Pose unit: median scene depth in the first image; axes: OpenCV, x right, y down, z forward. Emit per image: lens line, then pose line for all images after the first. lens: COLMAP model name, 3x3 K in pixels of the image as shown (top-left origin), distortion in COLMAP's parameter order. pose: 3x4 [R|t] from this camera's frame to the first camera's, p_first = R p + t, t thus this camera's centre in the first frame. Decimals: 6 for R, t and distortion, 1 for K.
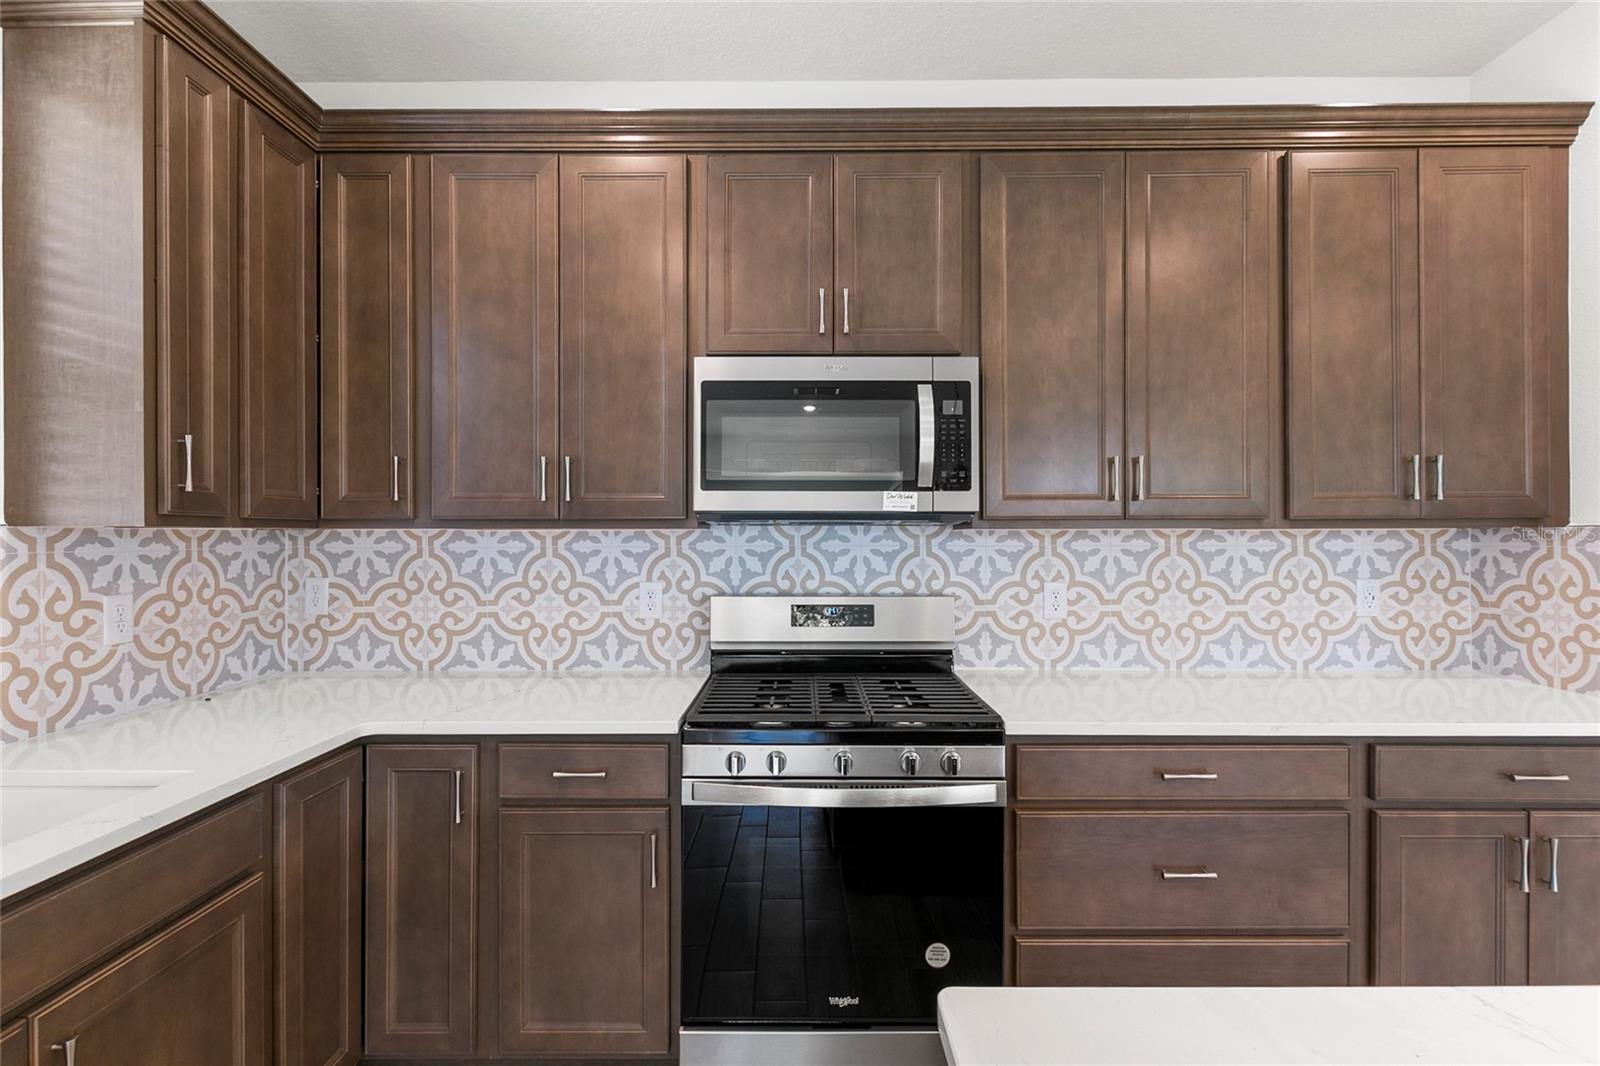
lens RADIAL K [[726.5, 0, 798.8], [0, 726.5, 536.8], [0, 0, 1]] dist [0.003555, -0.001263]
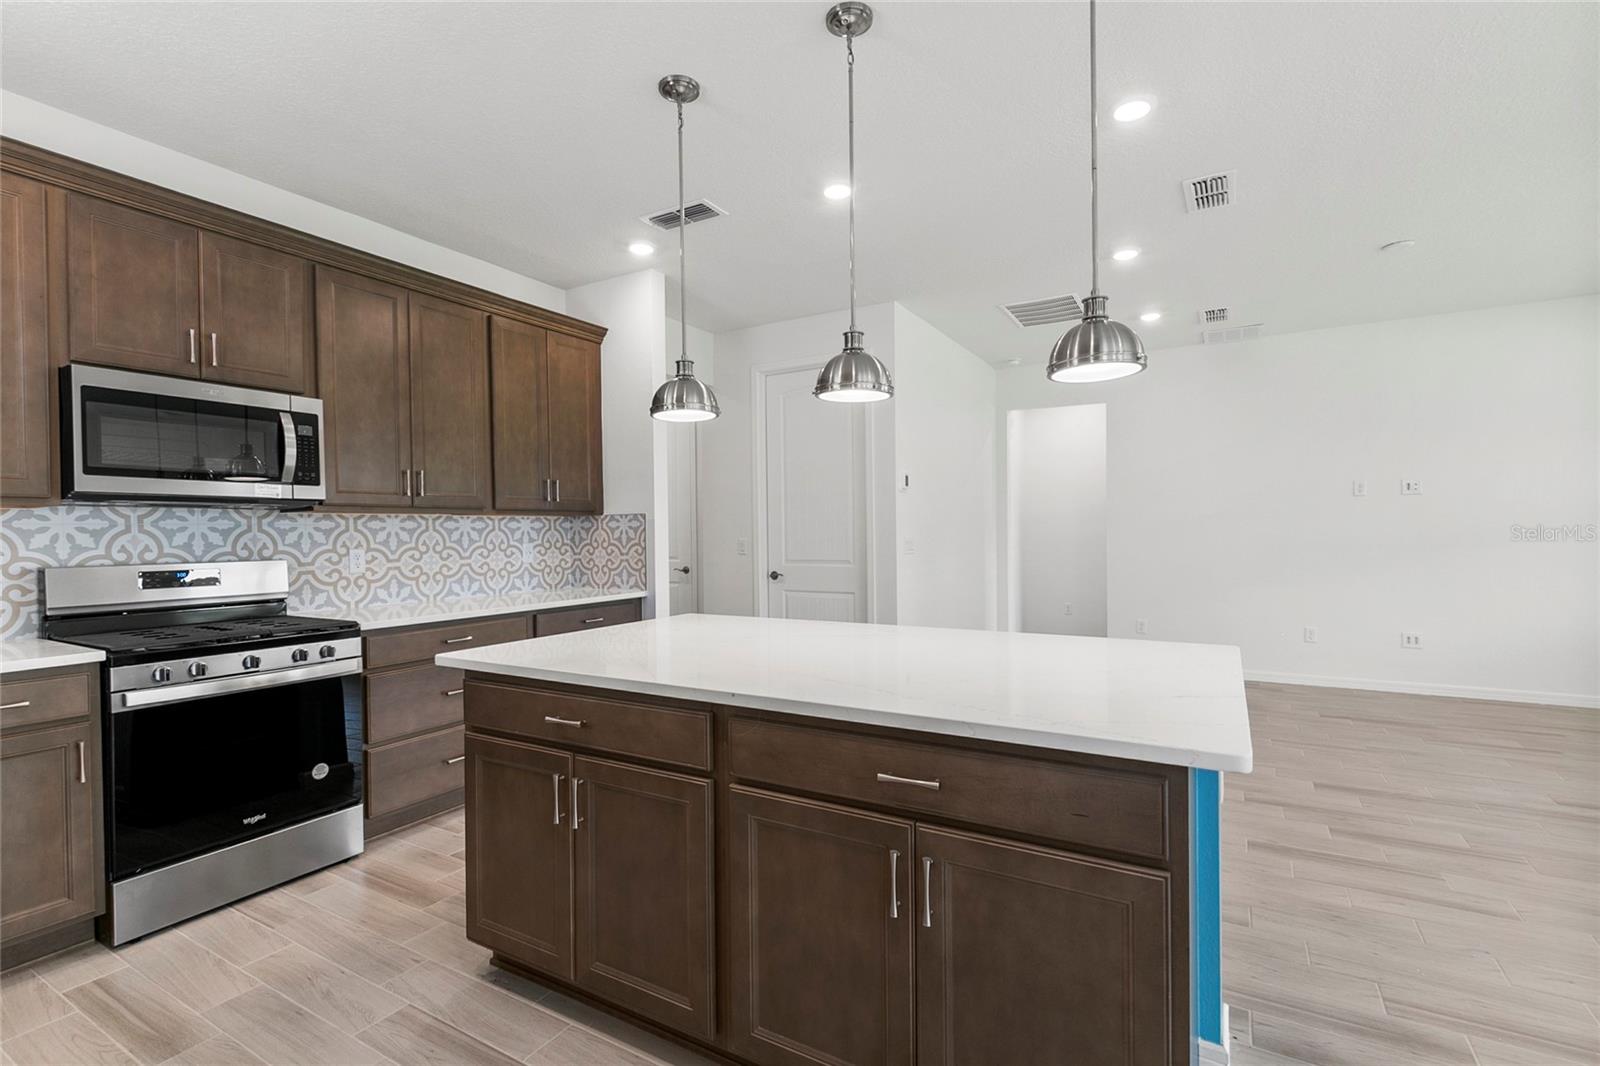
lens RADIAL K [[726.5, 0, 799.1], [0, 726.5, 537.7], [0, 0, 1]] dist [0.003555, -0.001263]
pose [[0.497223, -0.012027, 0.867539, -0.557313], [0.012993, 0.999895, 0.006415, 0.046444], [-0.867526, 0.008083, 0.497327, -0.606274]]
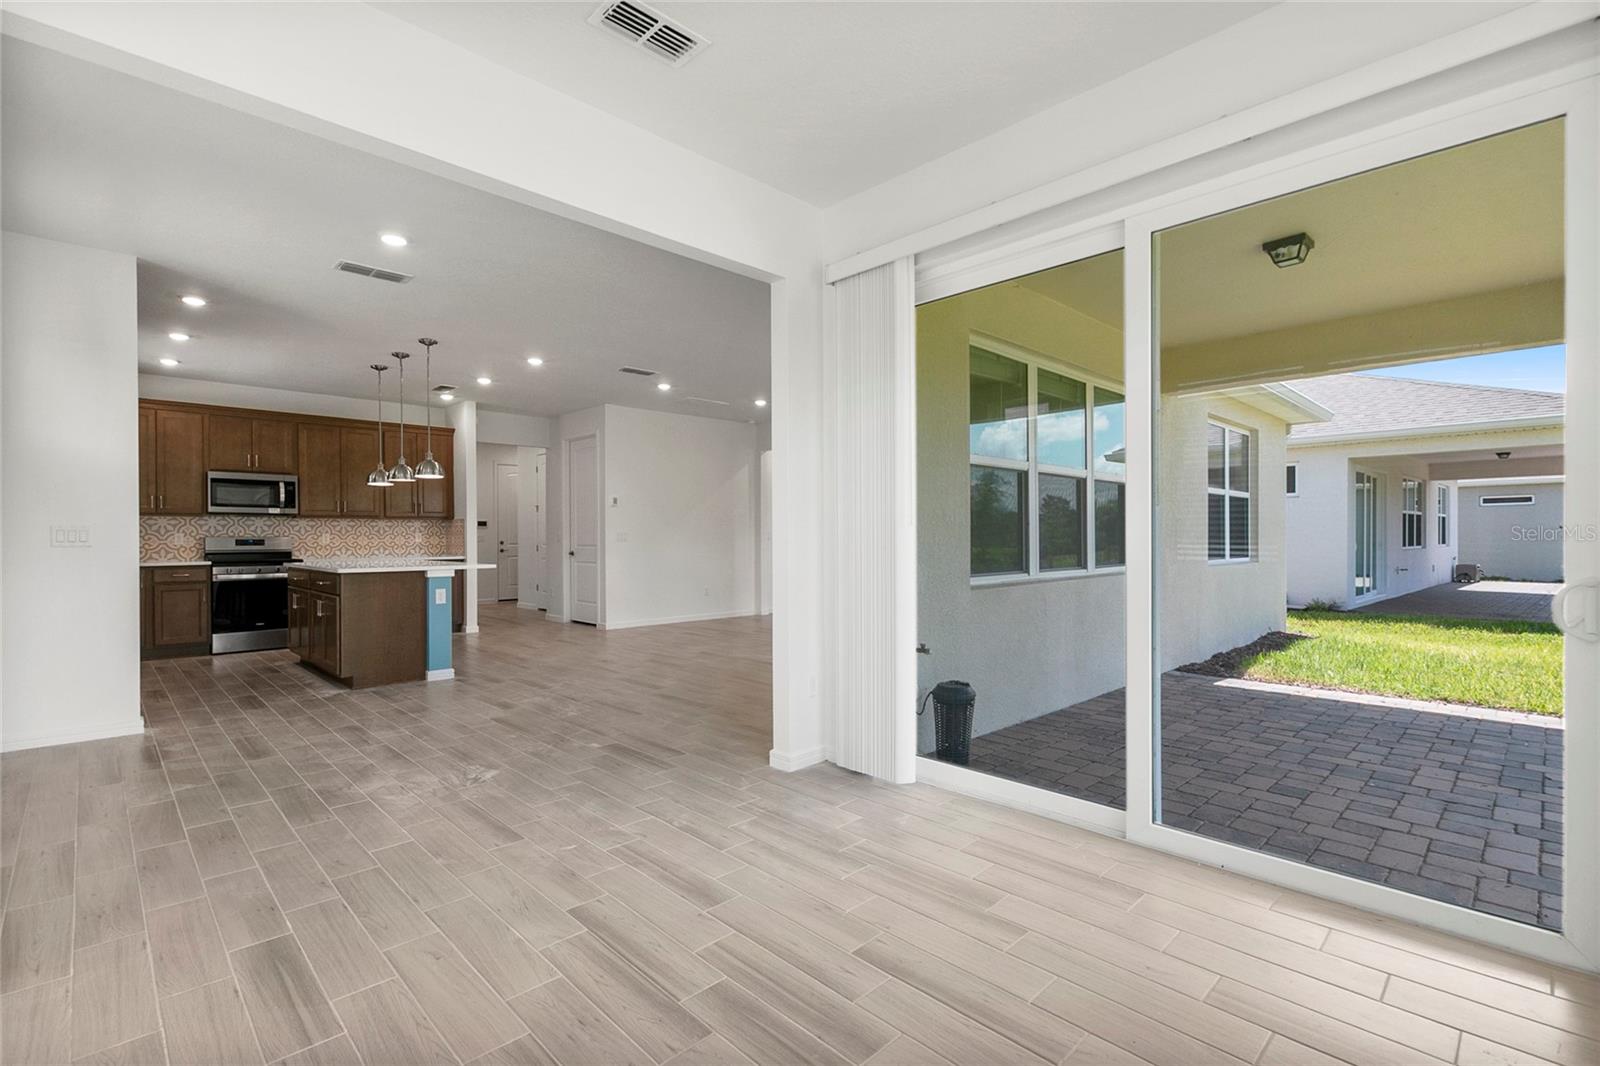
lens RADIAL K [[726.5, 0, 799.1], [0, 726.5, 540.5], [0, 0, 1]] dist [0.003555, -0.001263]
pose [[0.706570, -0.005297, 0.707623, -0.610315], [0.006165, 0.999980, 0.001330, 0.119572], [-0.707616, 0.003423, 0.706589, -3.613262]]
